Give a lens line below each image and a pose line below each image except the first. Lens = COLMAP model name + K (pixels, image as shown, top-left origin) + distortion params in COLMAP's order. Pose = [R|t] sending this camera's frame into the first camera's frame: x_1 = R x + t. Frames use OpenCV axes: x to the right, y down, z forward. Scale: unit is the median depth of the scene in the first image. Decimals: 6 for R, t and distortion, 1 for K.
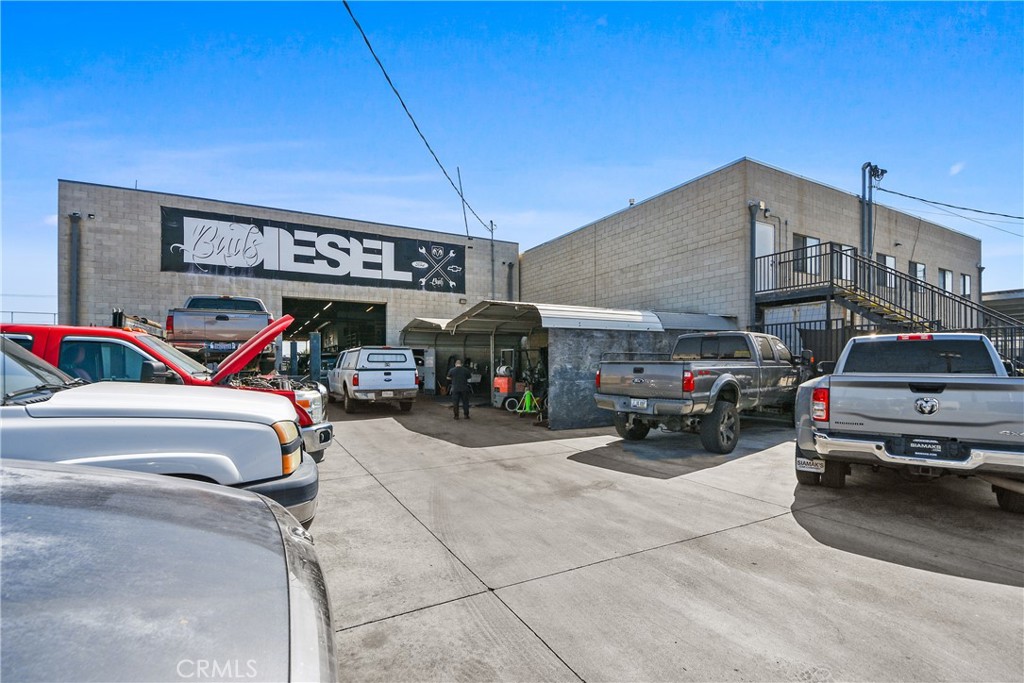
lens RADIAL K [[459.8, 0, 512.0], [0, 459.8, 341.5], [0, 0, 1]] dist [0.017952, -0.021571]
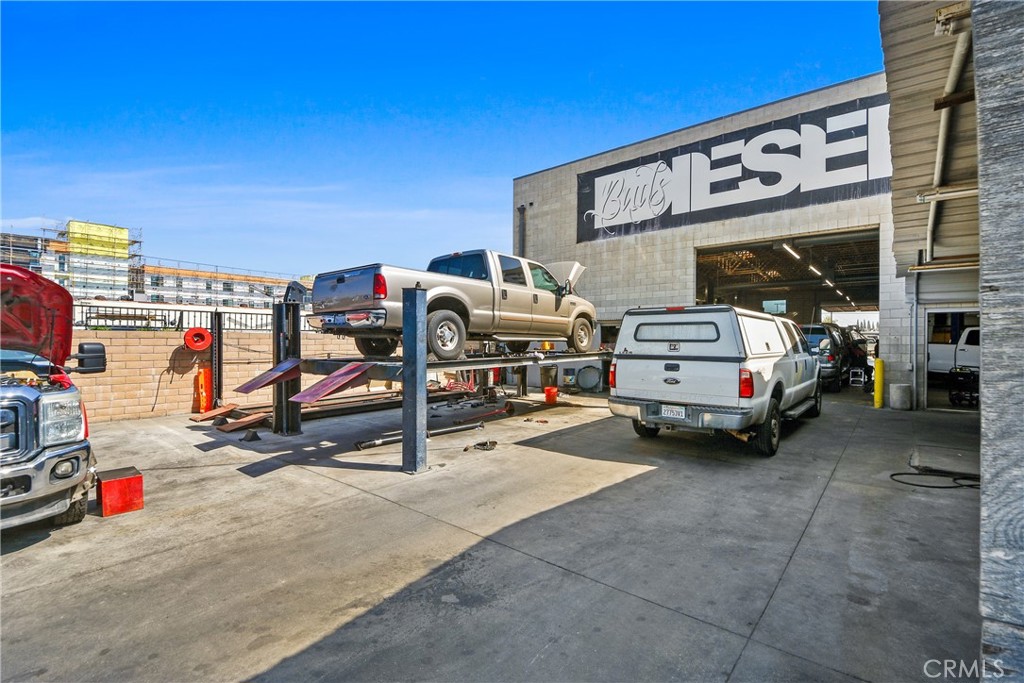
lens RADIAL K [[459.8, 0, 512.0], [0, 459.8, 341.5], [0, 0, 1]] dist [0.017952, -0.021571]
pose [[0.367841, 0.004957, -0.929876, 0.063647], [0.044356, 0.998754, 0.022871, 0.019270], [0.928830, -0.049659, 0.367162, 0.481838]]
